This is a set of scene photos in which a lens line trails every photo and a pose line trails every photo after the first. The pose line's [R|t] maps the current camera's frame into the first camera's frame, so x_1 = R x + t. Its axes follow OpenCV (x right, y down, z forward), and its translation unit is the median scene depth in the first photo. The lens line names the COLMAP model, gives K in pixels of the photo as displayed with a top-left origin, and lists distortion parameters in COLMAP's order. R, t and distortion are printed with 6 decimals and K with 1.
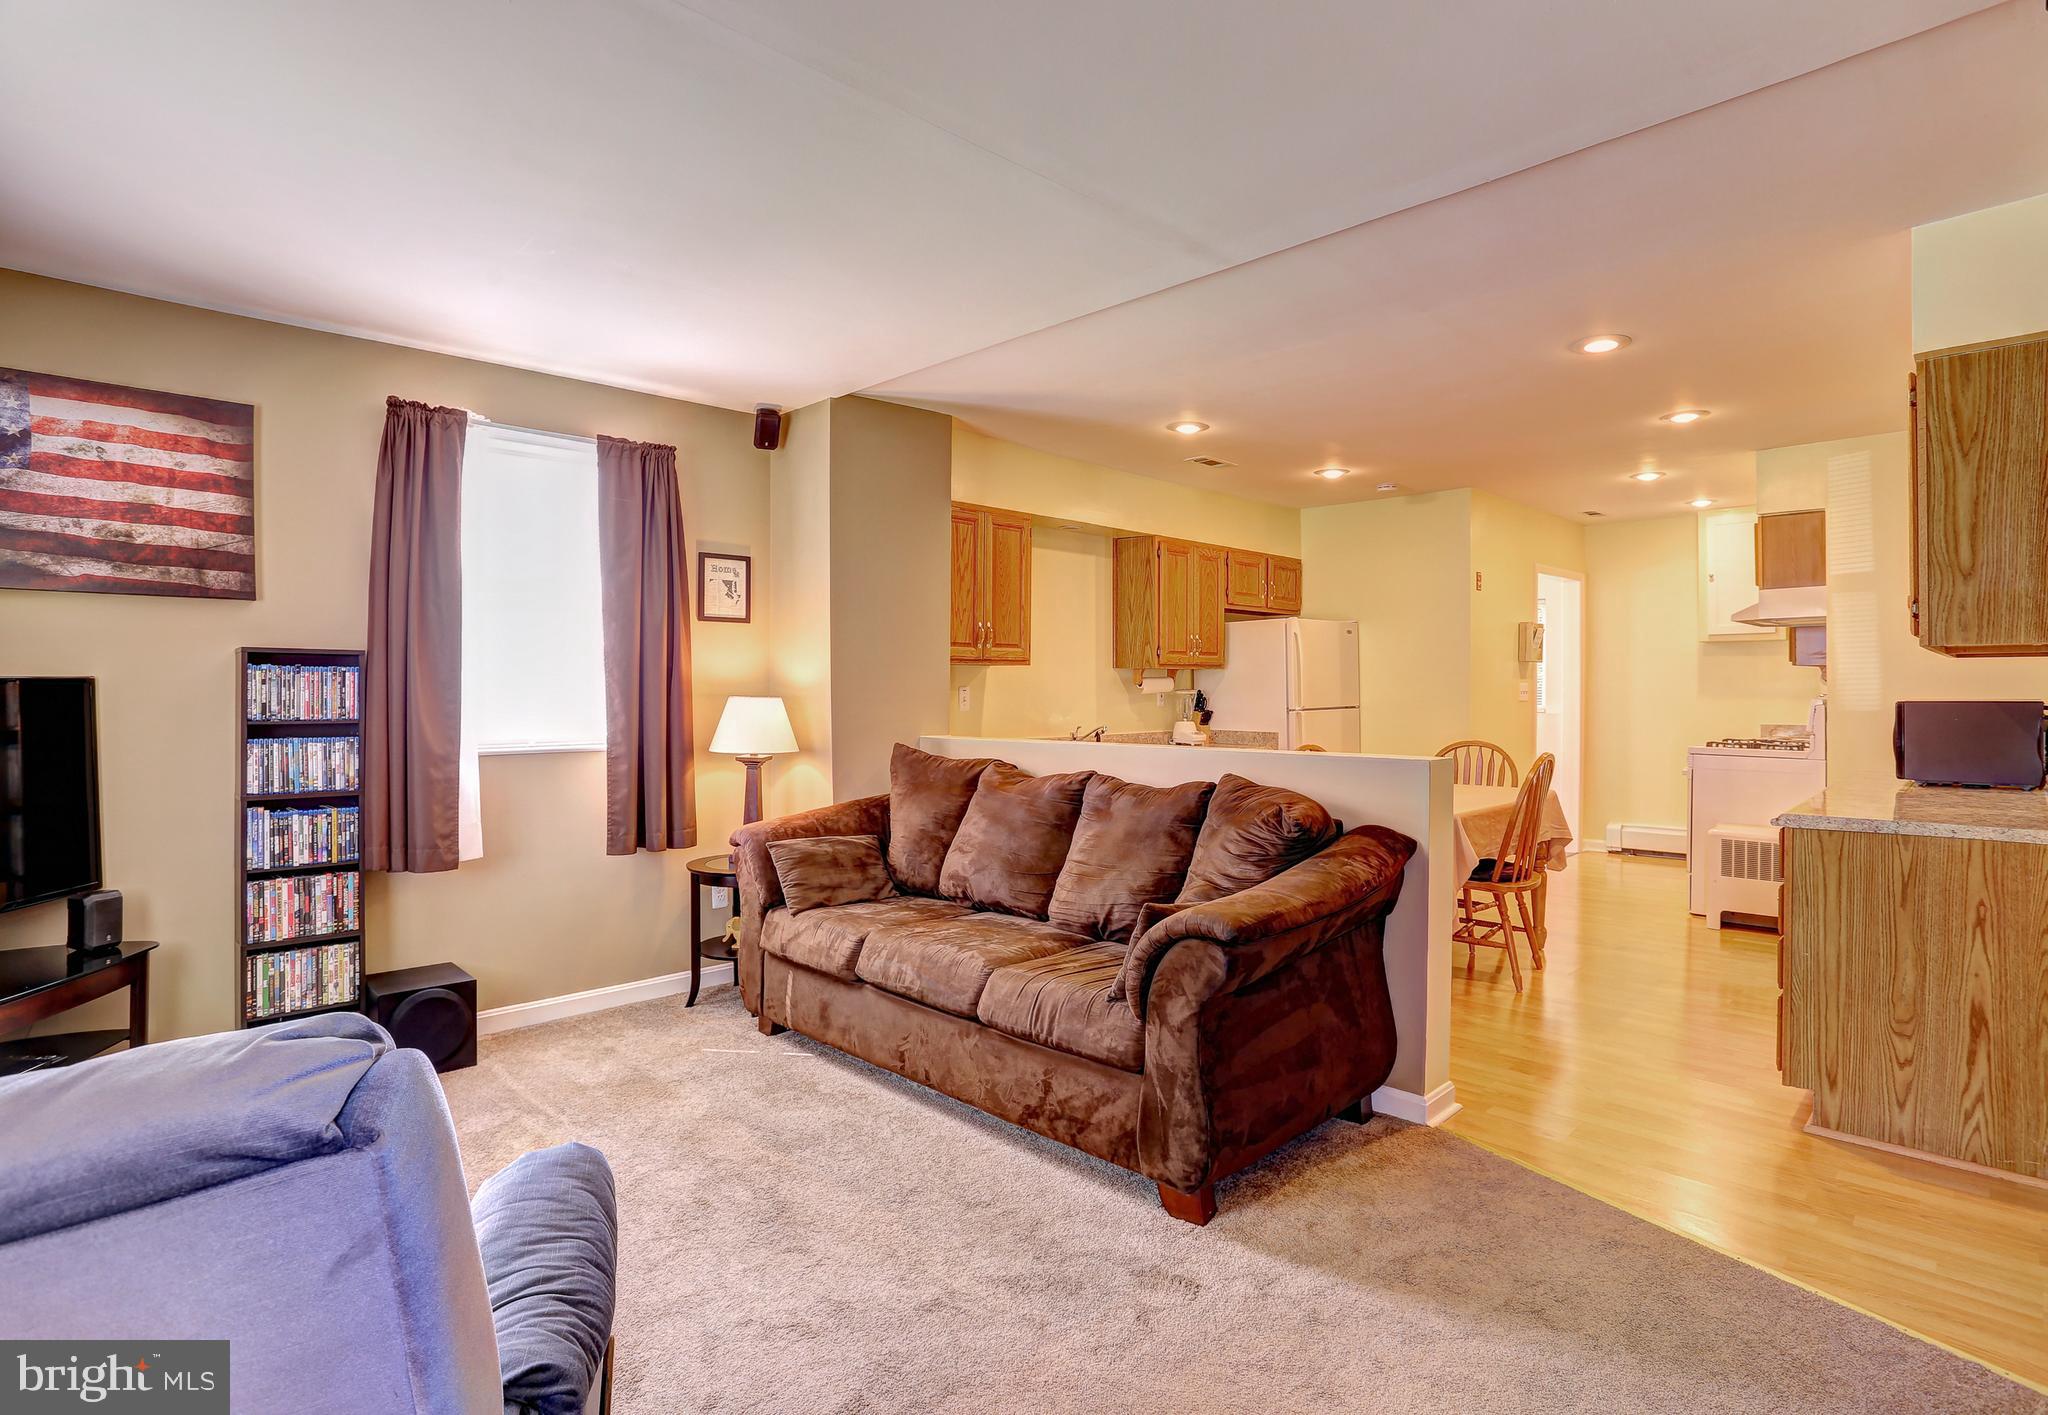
lens RADIAL K [[1066.3, 0, 1102.6], [0, 1066.3, 683.1], [0, 0, 1]] dist [-0.000791, 0.000018]
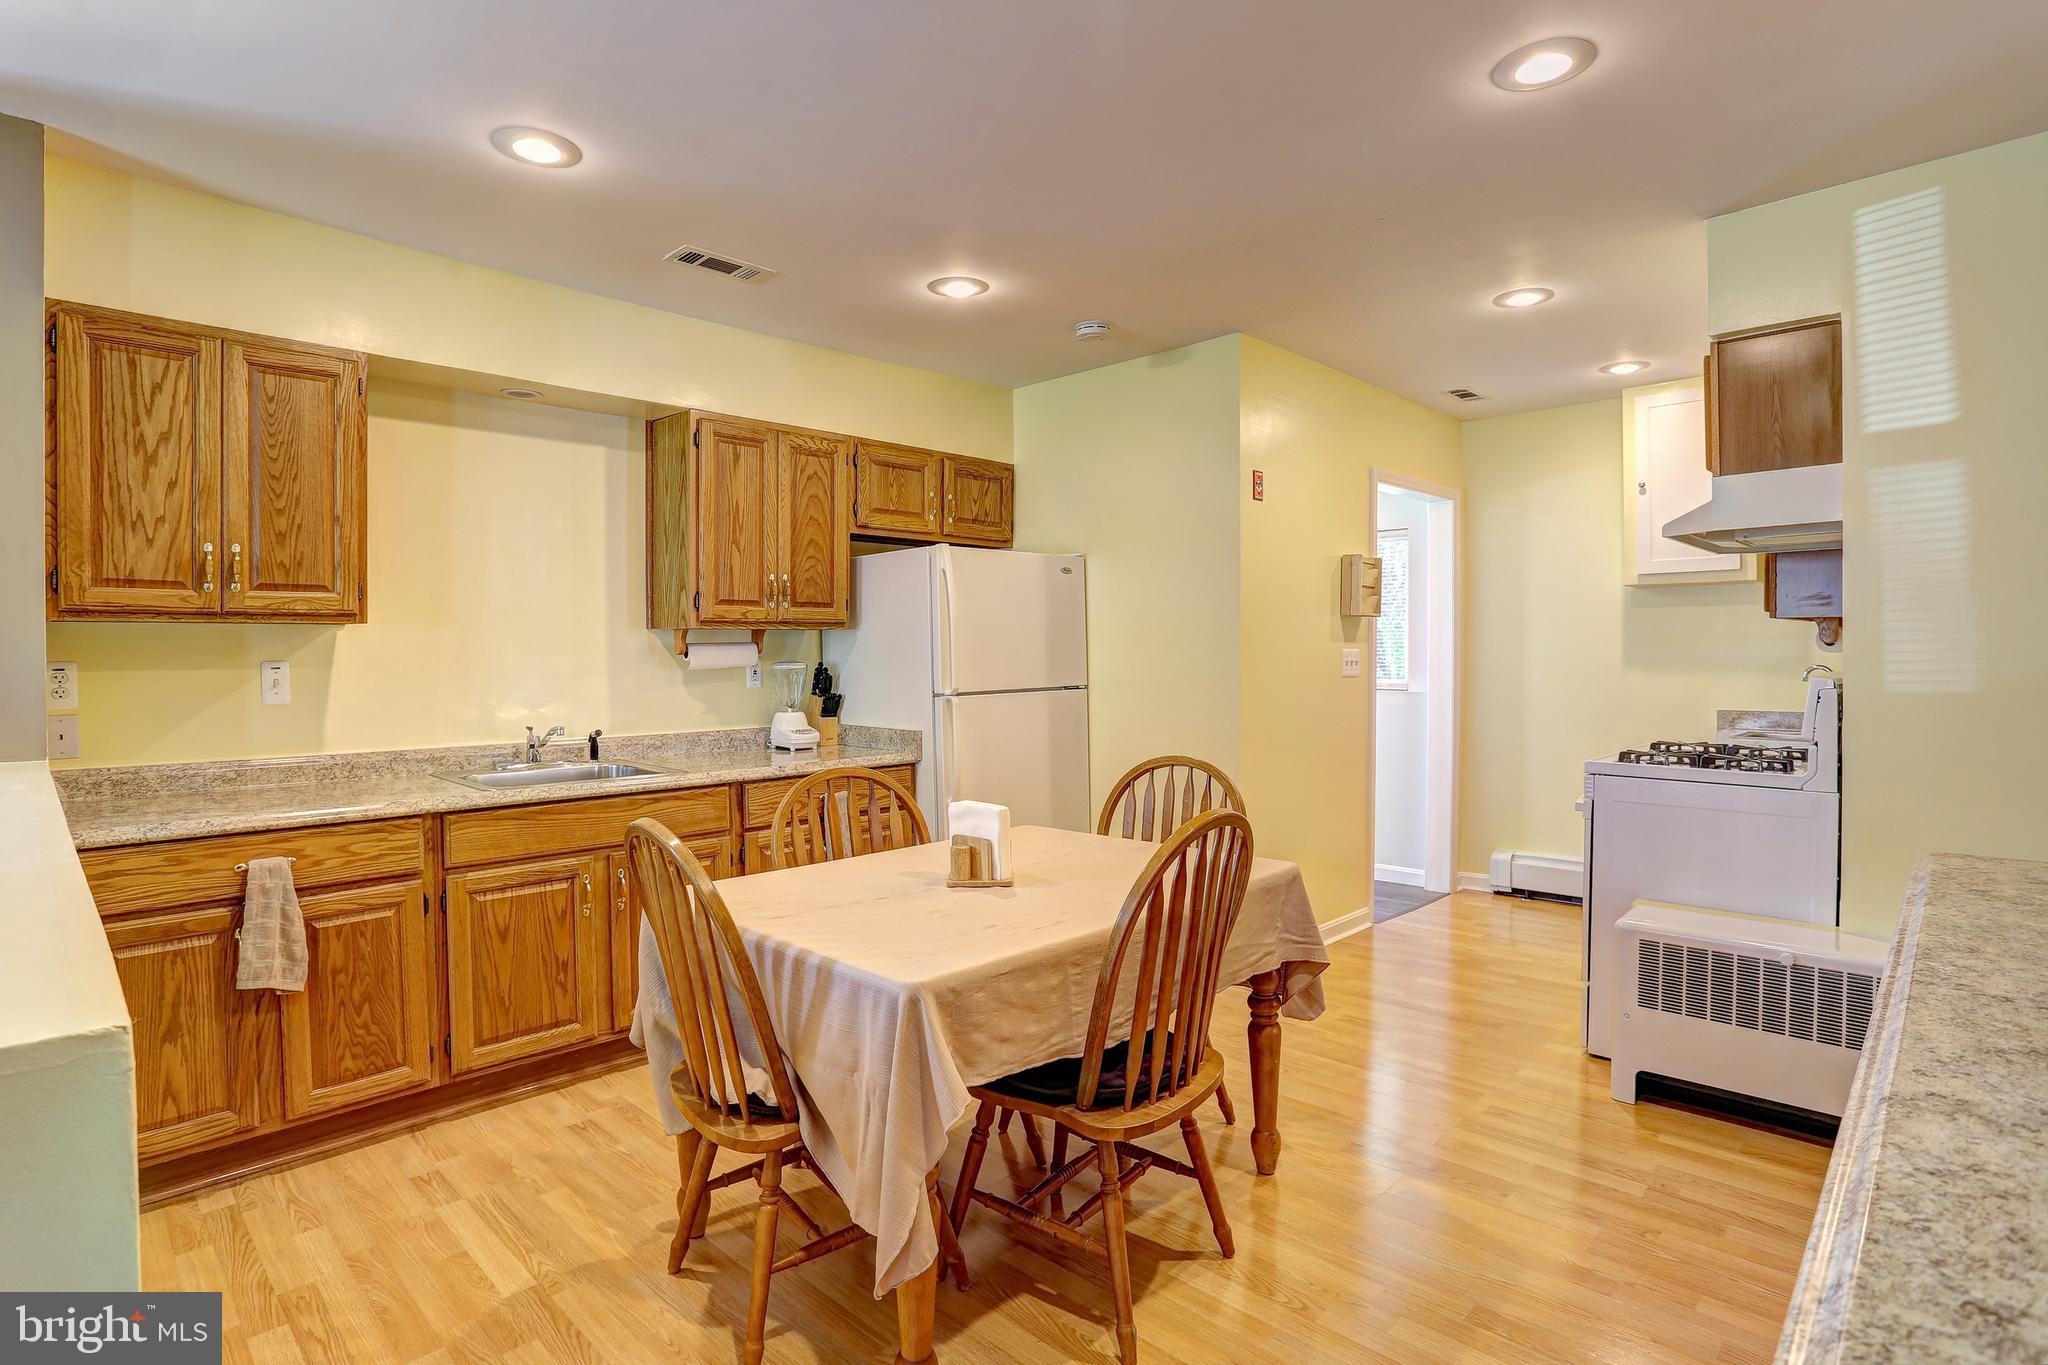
lens RADIAL K [[1009.6, 0, 1029.6], [0, 1009.6, 663.0], [0, 0, 1]] dist [-0.054358, 0.027887]
pose [[0.998407, -0.003686, -0.056301, 0.285578], [0.004517, 0.999883, 0.014639, -0.001739], [0.056240, -0.014870, 0.998307, 0.459233]]
